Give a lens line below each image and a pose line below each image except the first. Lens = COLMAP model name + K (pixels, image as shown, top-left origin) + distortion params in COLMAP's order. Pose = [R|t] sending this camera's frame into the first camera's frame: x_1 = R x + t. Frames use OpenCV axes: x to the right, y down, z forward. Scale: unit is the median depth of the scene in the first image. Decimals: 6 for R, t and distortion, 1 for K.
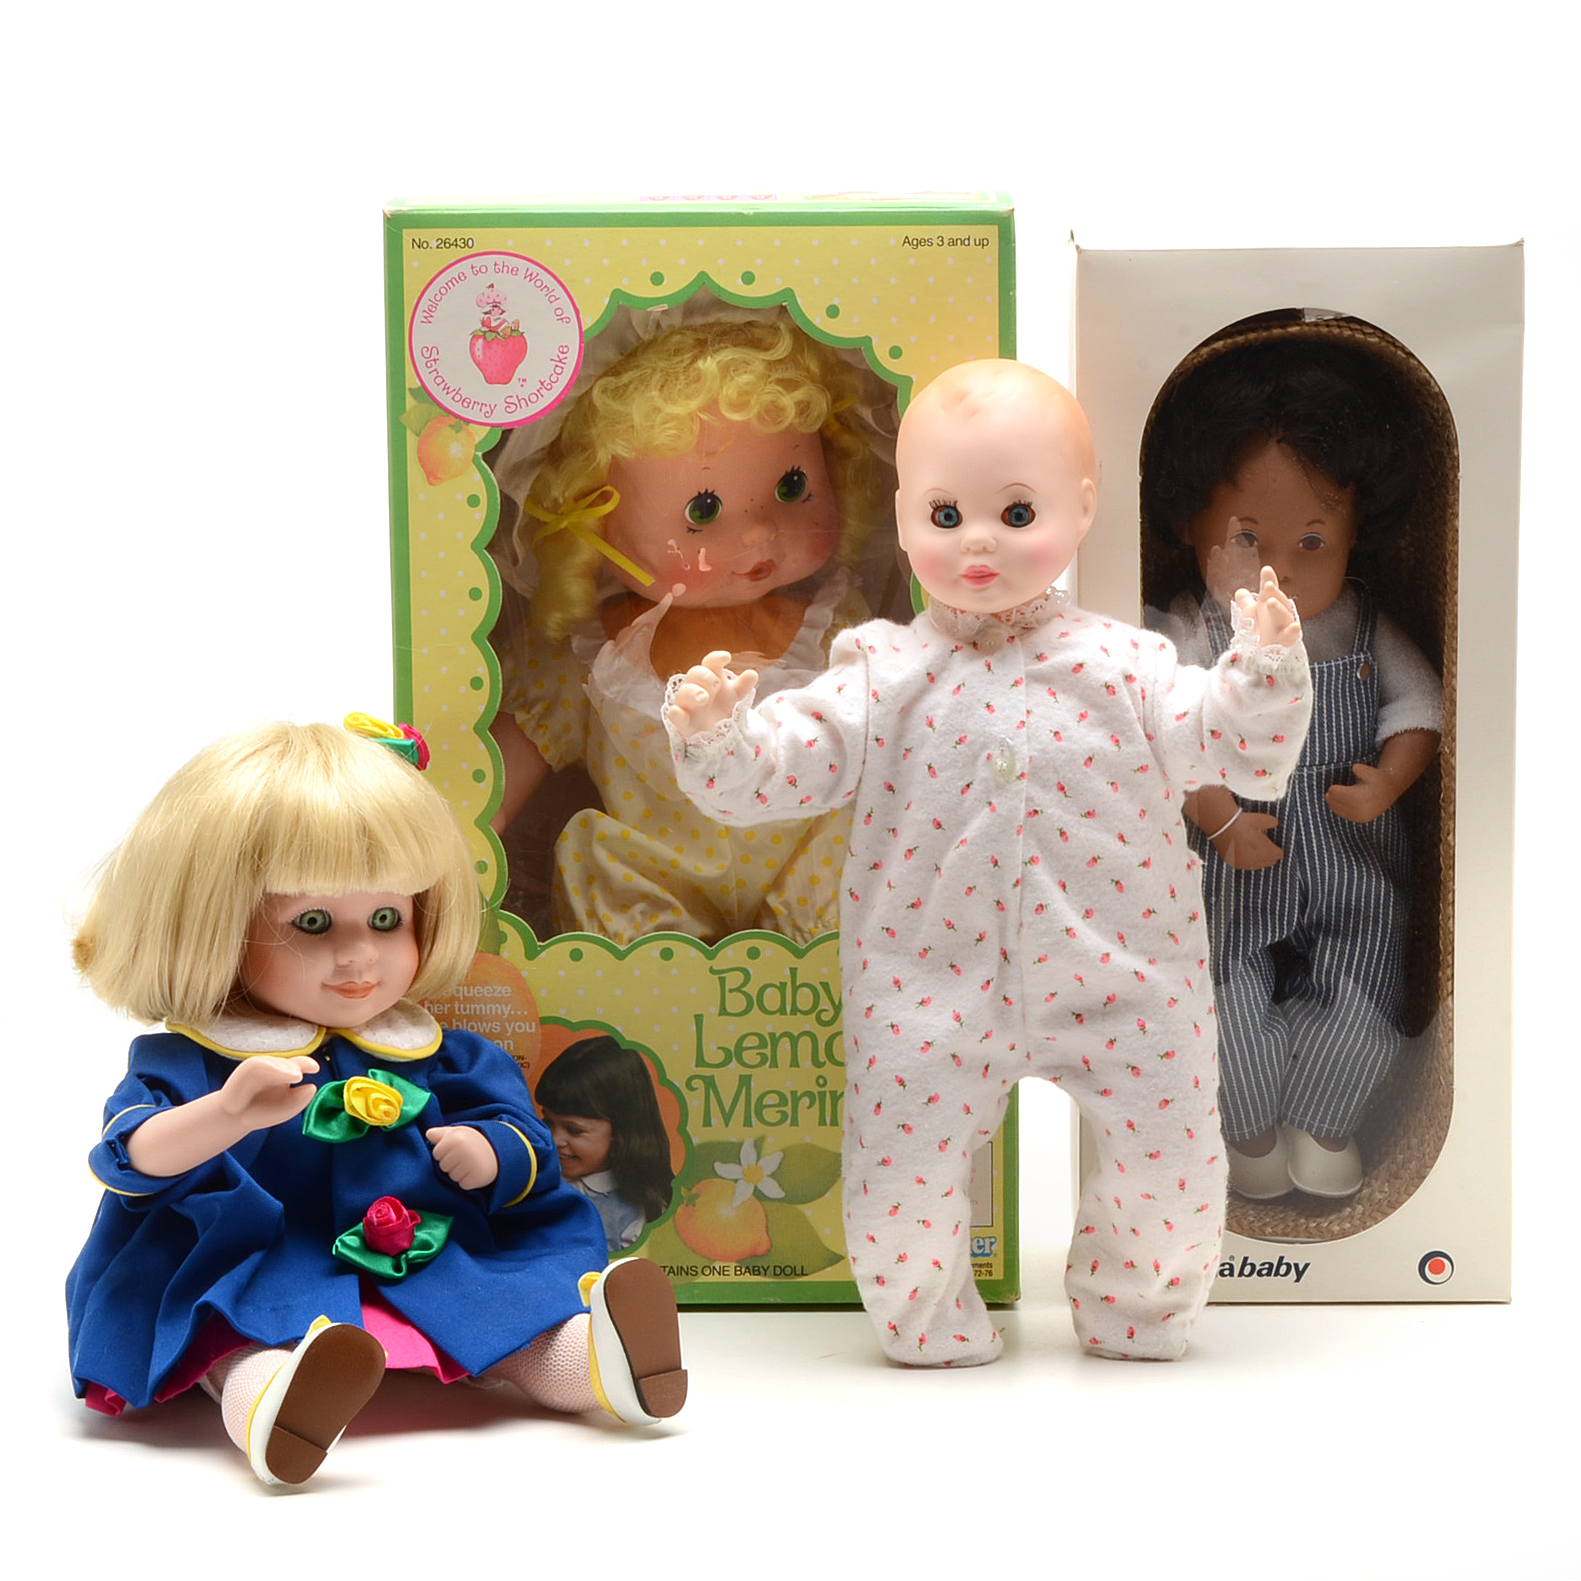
lens RADIAL K [[3718.0, 0, 790.5], [0, 3718.0, 790.5], [0, 0, 1]] dist [0.014230, 0.153674]
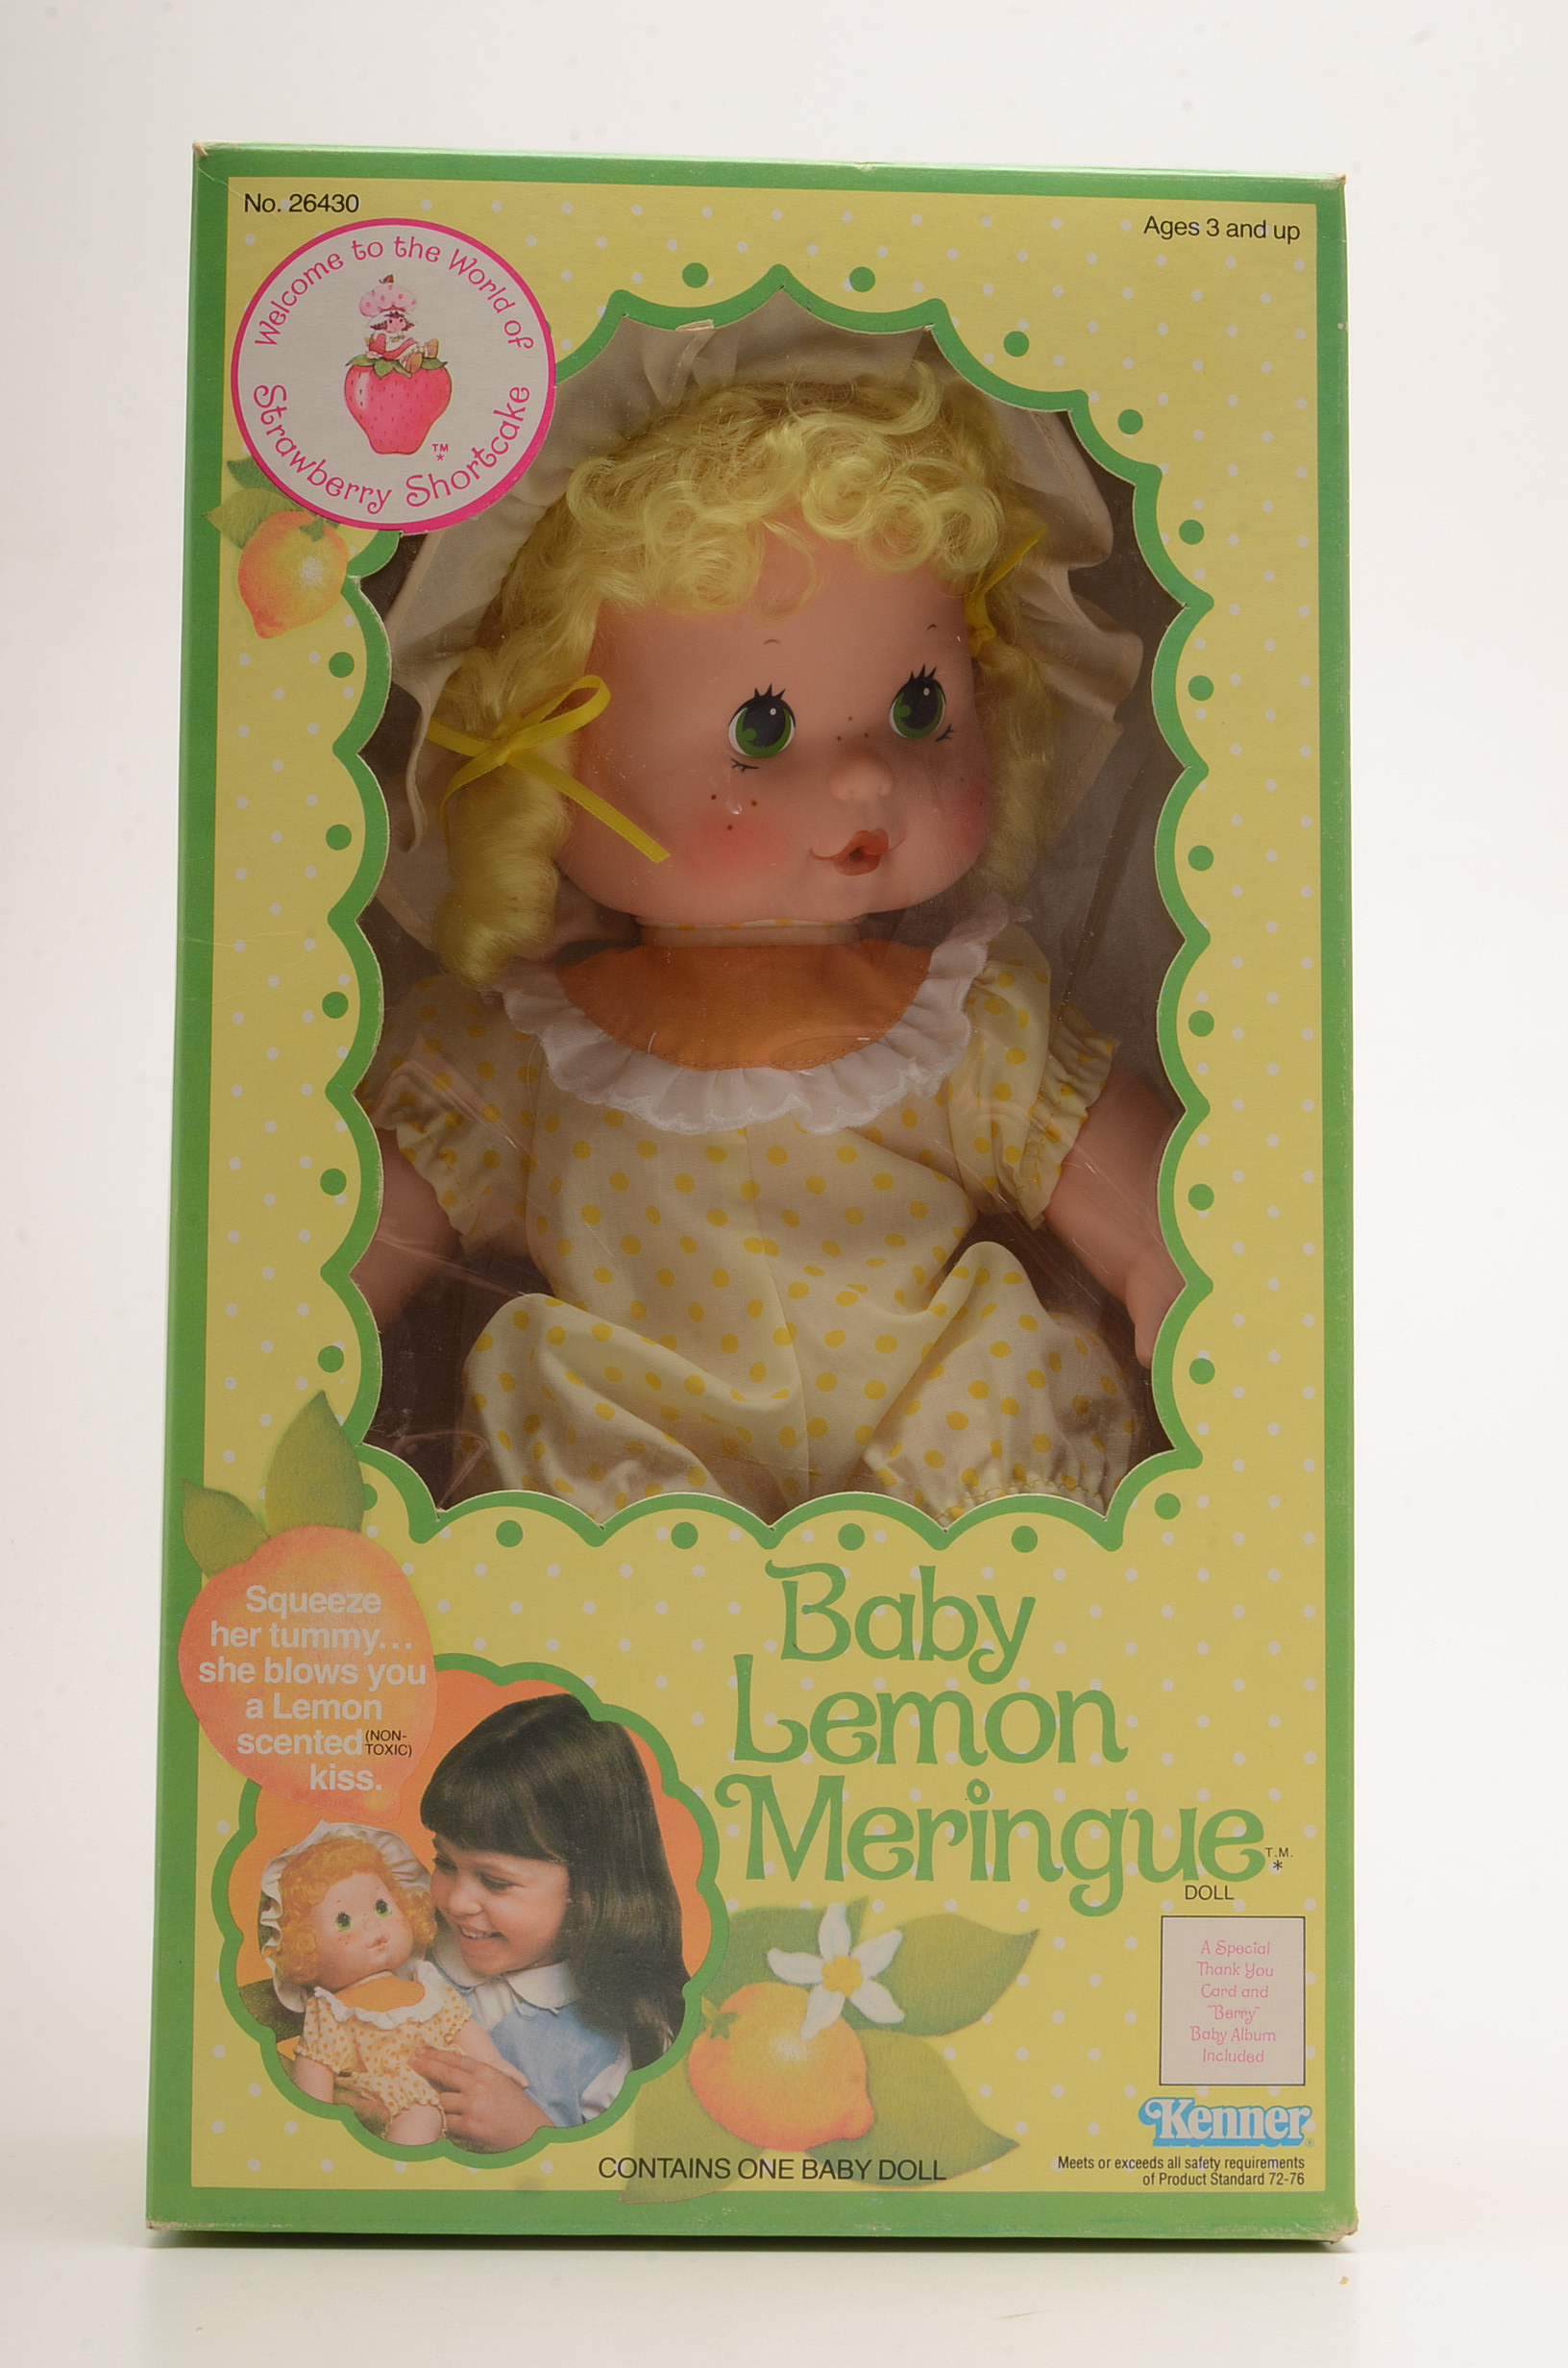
lens RADIAL K [[4083.4, 0, 784.0], [0, 4083.4, 1184.0], [0, 0, 1]] dist [-0.033445, -0.011756]
pose [[0.998787, 0.021175, 0.044456, -0.045700], [-0.012645, 0.982838, -0.184038, 0.100209], [-0.047590, 0.183252, 0.981913, 0.431051]]
